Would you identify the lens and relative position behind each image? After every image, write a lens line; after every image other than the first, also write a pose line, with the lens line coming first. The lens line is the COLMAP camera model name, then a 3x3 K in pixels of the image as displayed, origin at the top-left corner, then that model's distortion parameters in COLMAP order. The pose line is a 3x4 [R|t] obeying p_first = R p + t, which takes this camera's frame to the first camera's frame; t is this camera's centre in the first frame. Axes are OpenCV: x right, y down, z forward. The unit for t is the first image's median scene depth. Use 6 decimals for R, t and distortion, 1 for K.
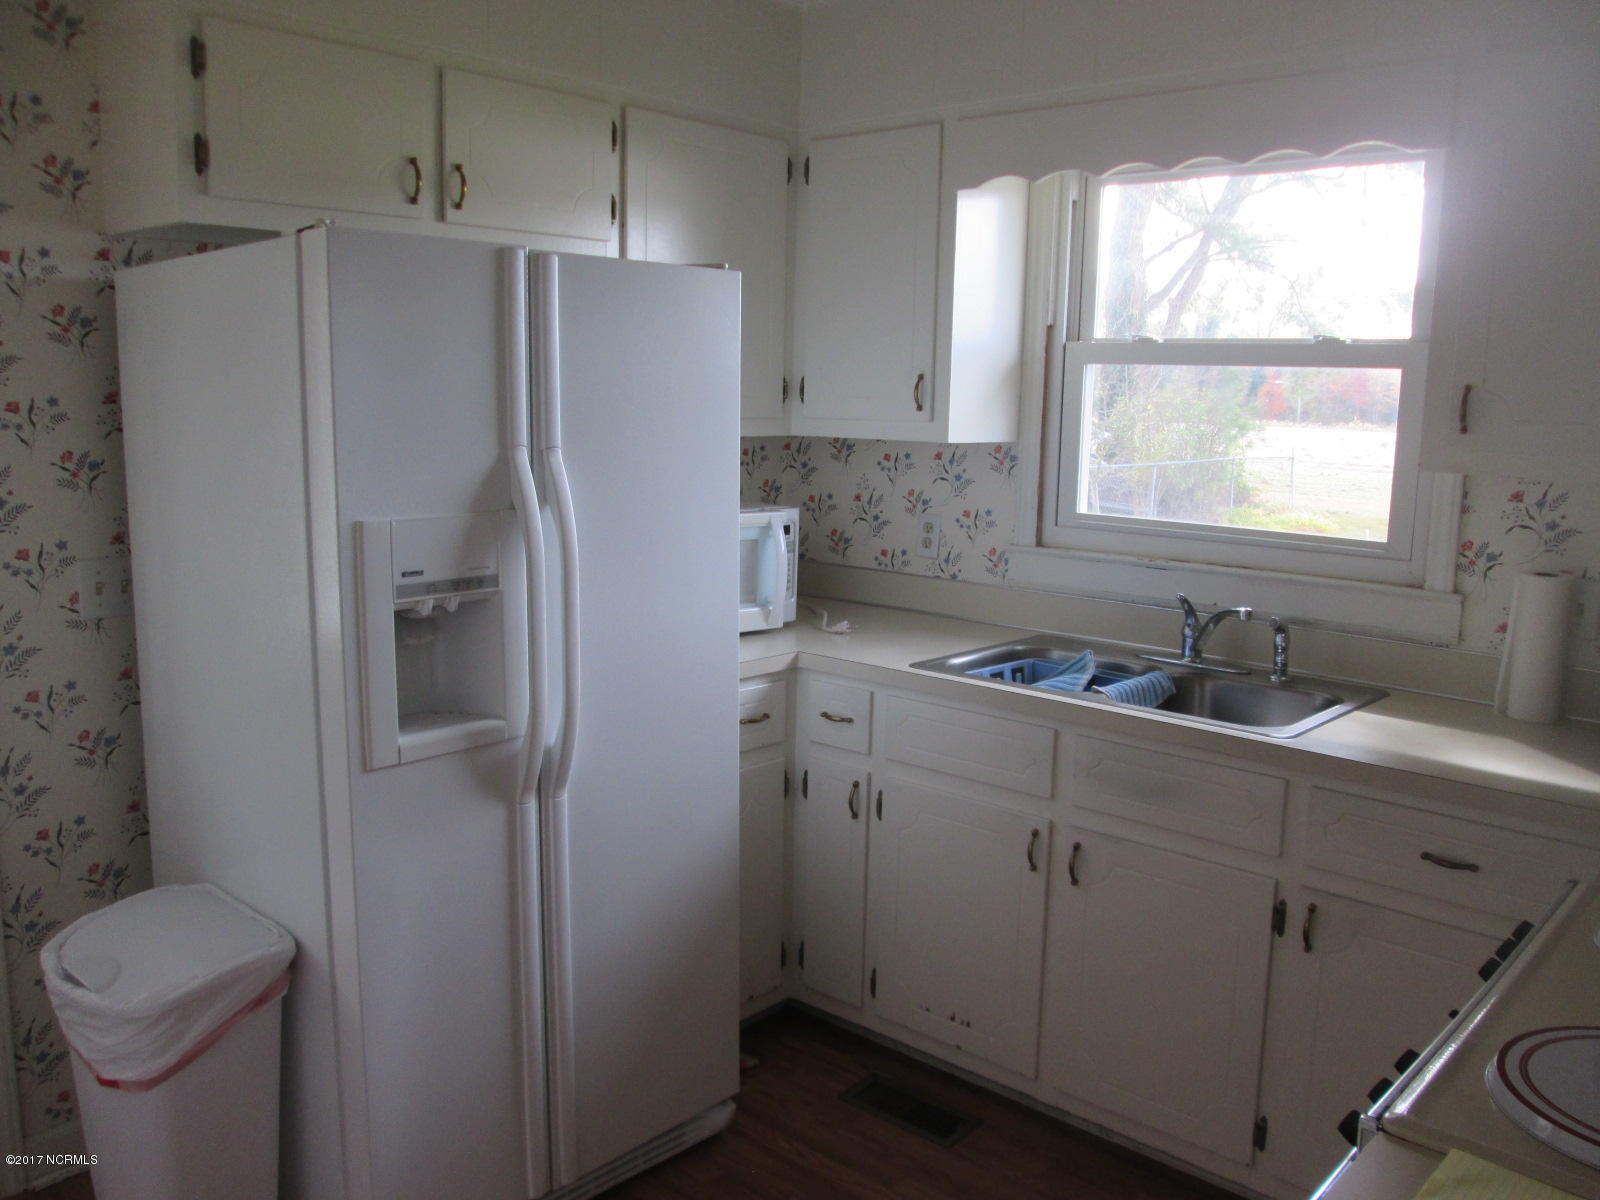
lens RADIAL K [[1333.4, 0, 794.8], [0, 1333.4, 598.4], [0, 0, 1]] dist [-0.043338, 0.010183]
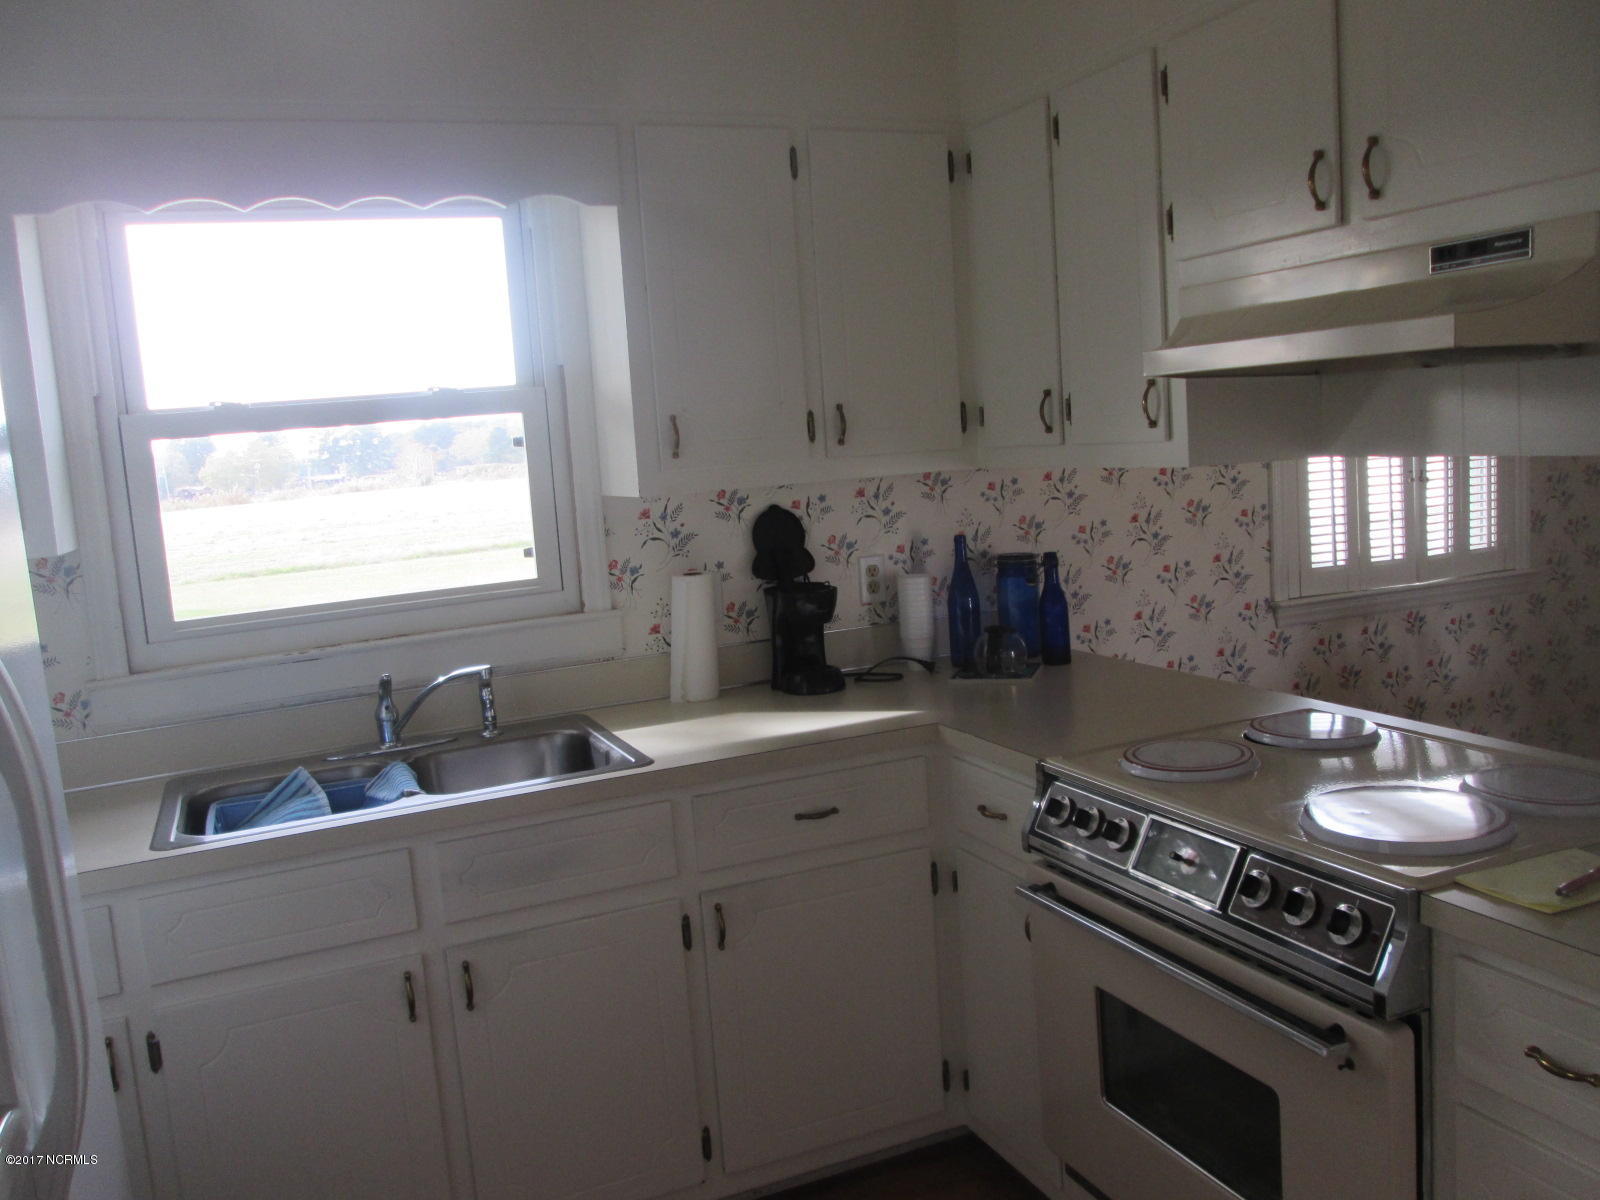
lens RADIAL K [[1333.4, 0, 795.2], [0, 1333.4, 599.5], [0, 0, 1]] dist [-0.043338, 0.010183]
pose [[0.423187, -0.178894, 0.888206, -0.423488], [0.231382, 0.969147, 0.084954, -0.071393], [-0.876000, 0.169563, 0.451523, 0.365493]]
